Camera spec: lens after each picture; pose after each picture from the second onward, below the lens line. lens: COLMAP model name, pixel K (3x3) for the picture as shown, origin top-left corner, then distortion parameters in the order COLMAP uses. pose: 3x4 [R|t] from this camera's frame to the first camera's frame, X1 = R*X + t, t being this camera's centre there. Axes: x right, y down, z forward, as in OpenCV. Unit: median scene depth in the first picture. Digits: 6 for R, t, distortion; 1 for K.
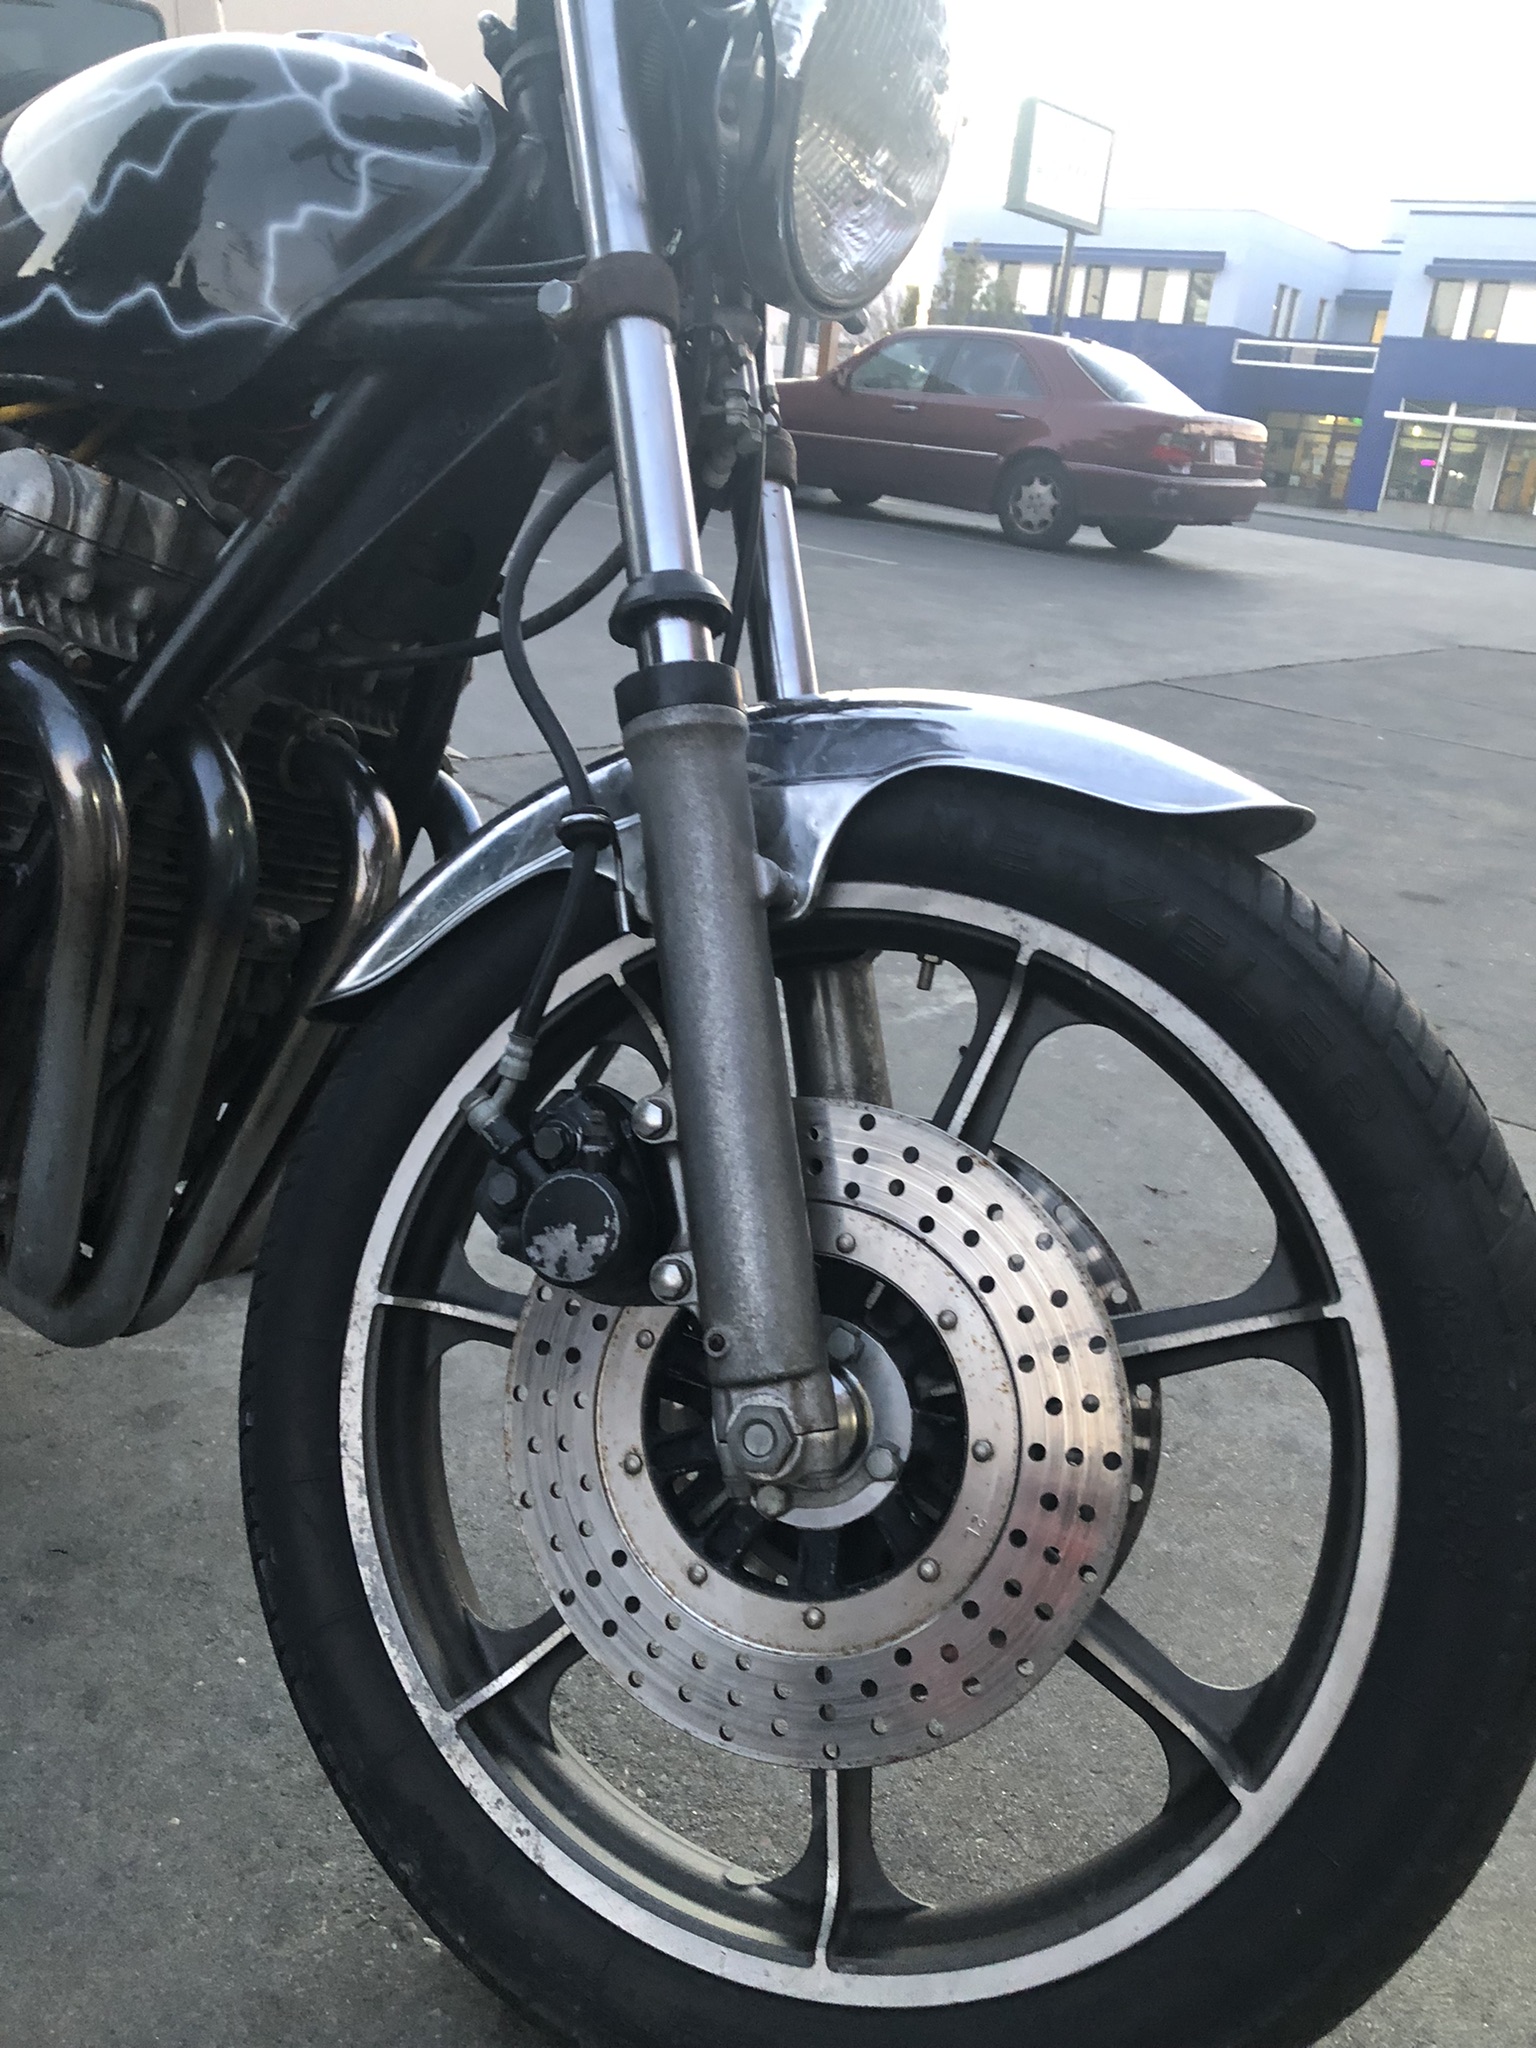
lens RADIAL K [[1700.7, 0, 768.0], [0, 1700.7, 1024.0], [0, 0, 1]] dist [0.006585, 0.006463]
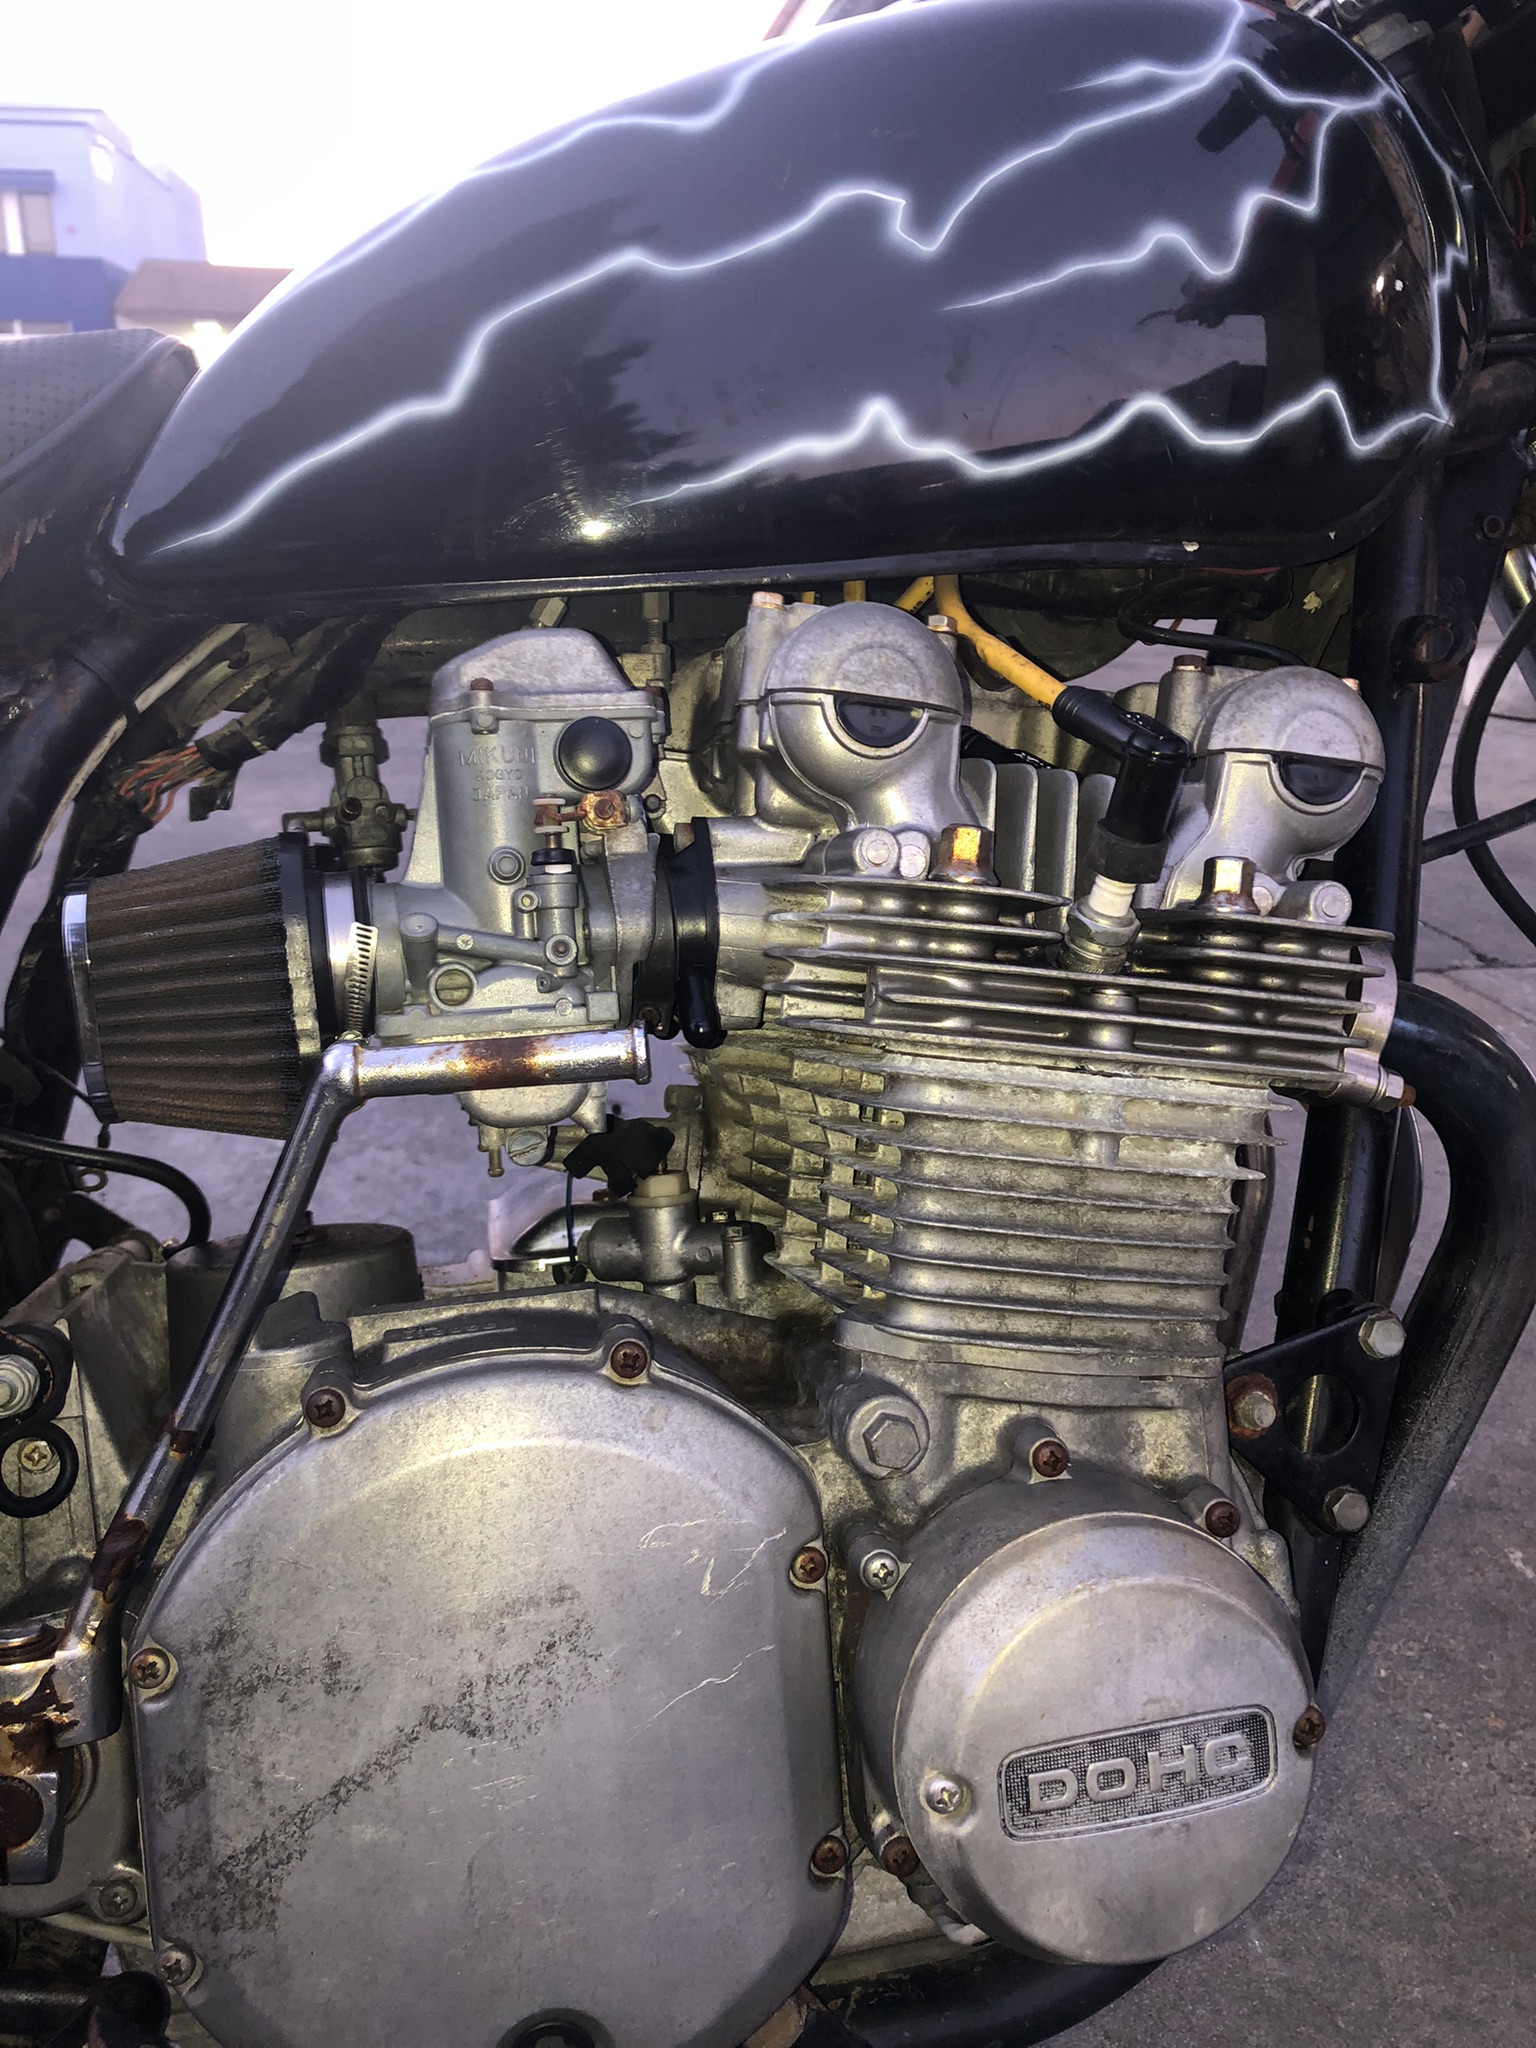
lens RADIAL K [[1653.6, 0, 768.0], [0, 1653.6, 1024.0], [0, 0, 1]] dist [-0.002900, 0.004769]
pose [[0.684198, -0.340188, 0.645093, -1.051283], [0.312493, 0.935978, 0.162150, -0.396789], [-0.658955, 0.090645, 0.746701, 0.737204]]
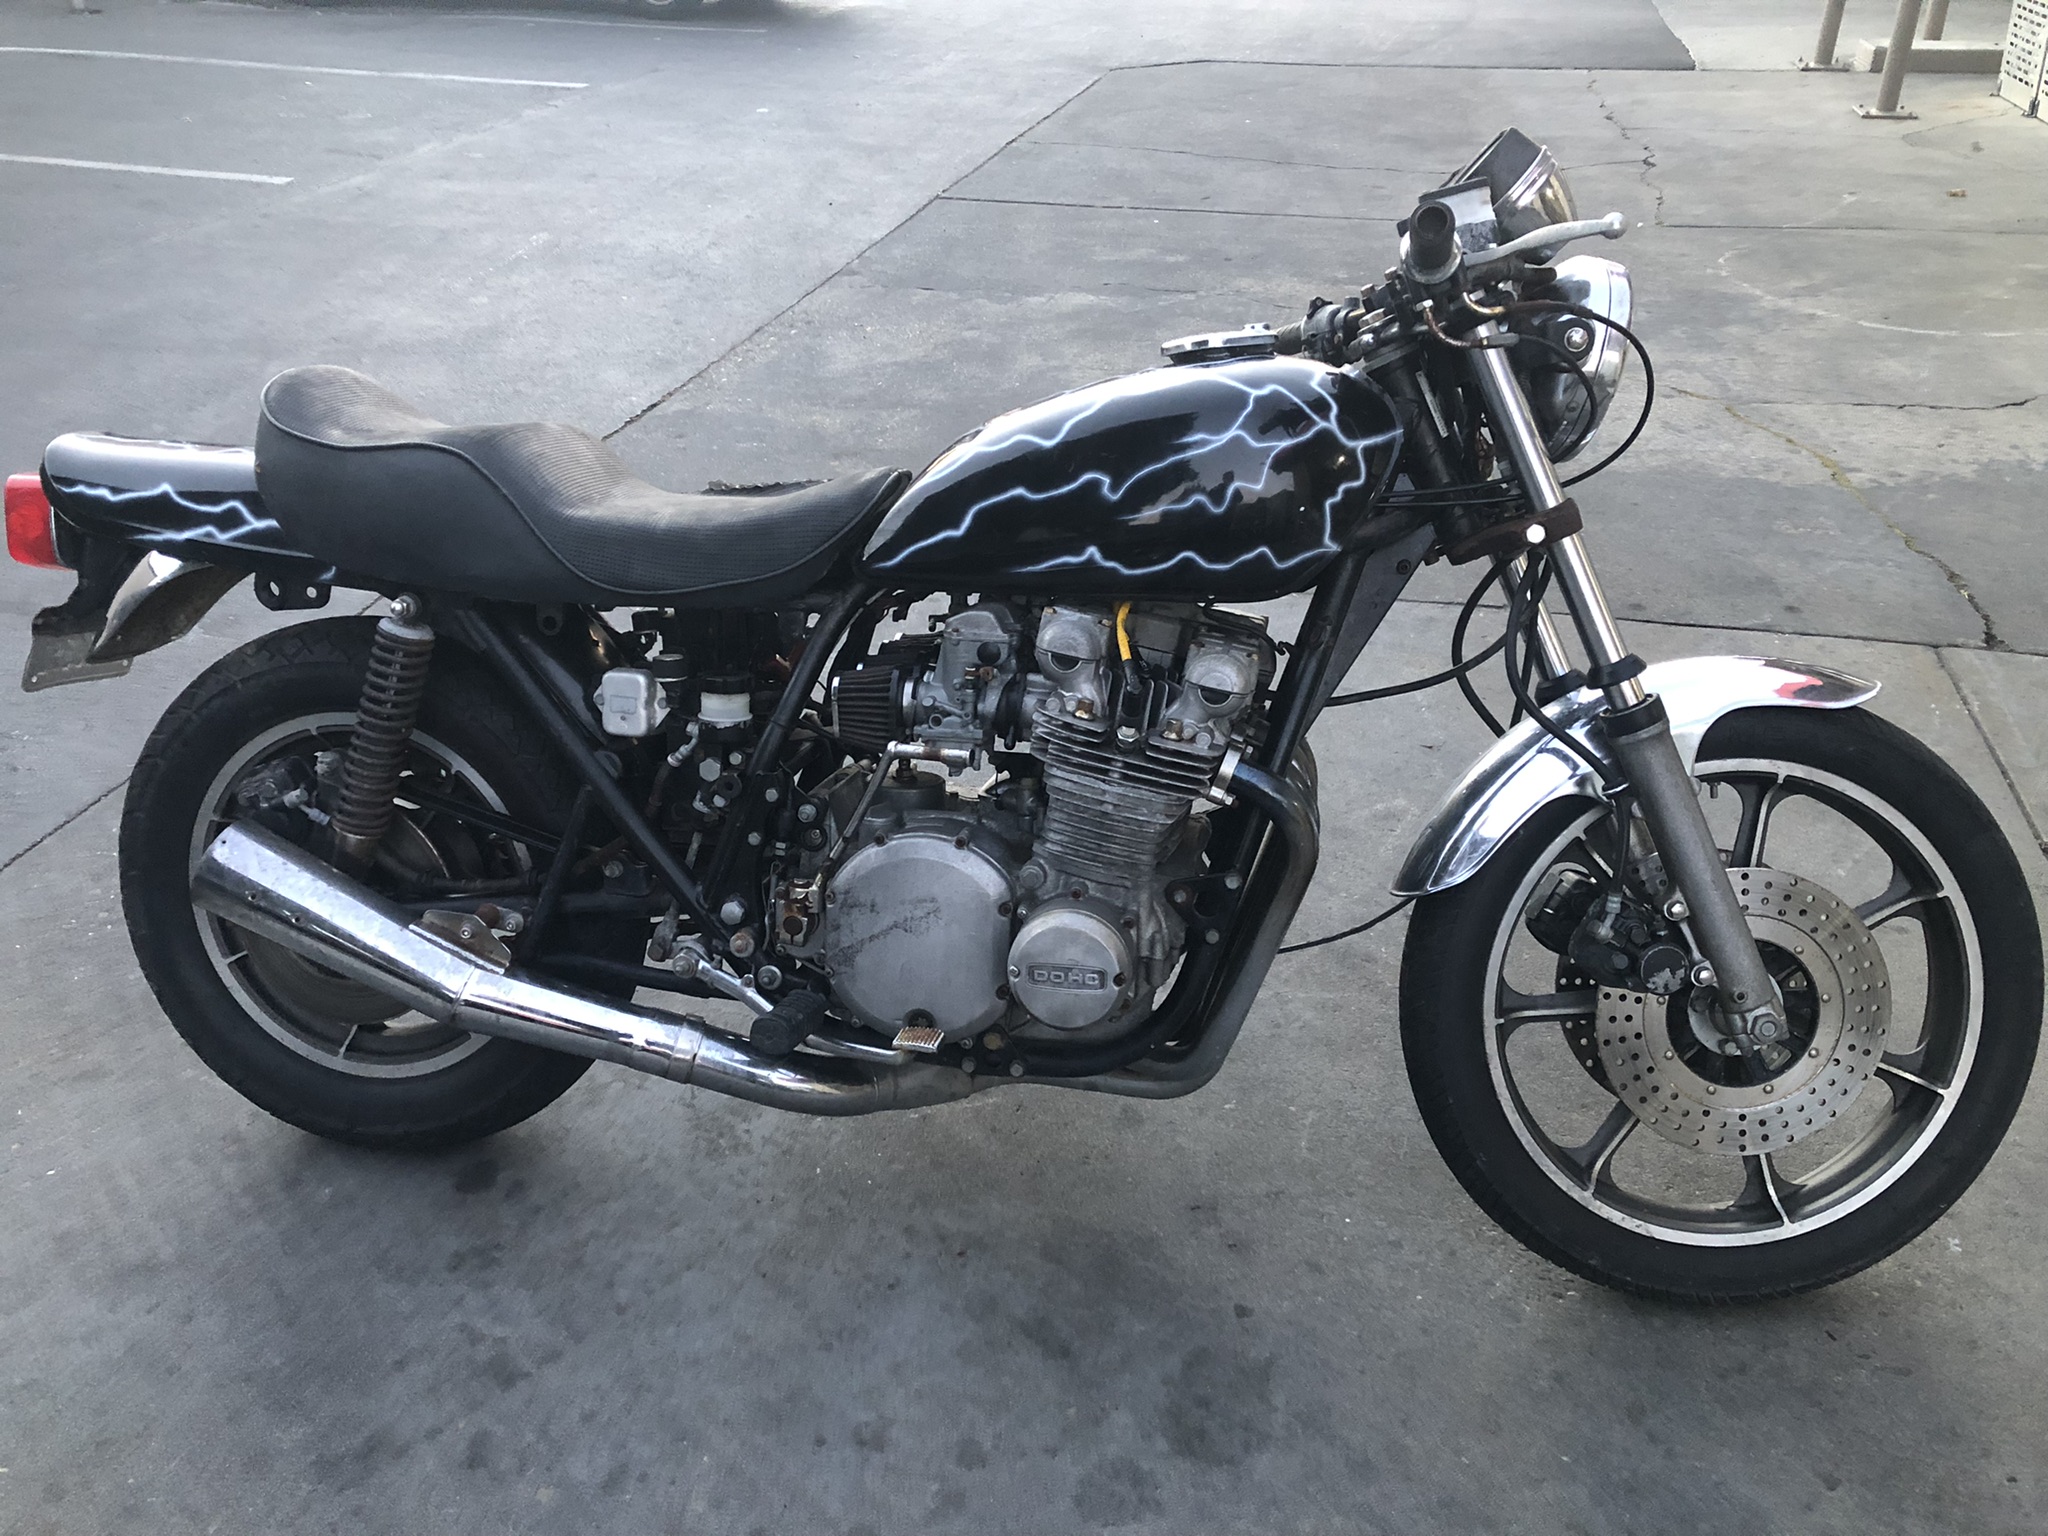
lens RADIAL K [[1653.6, 0, 1024.0], [0, 1653.6, 768.0], [0, 0, 1]] dist [-0.002900, 0.004769]
pose [[0.908099, -0.305529, 0.286371, -1.220062], [0.244847, 0.942181, 0.228788, -0.711279], [-0.339715, -0.137645, 0.930402, -0.579928]]
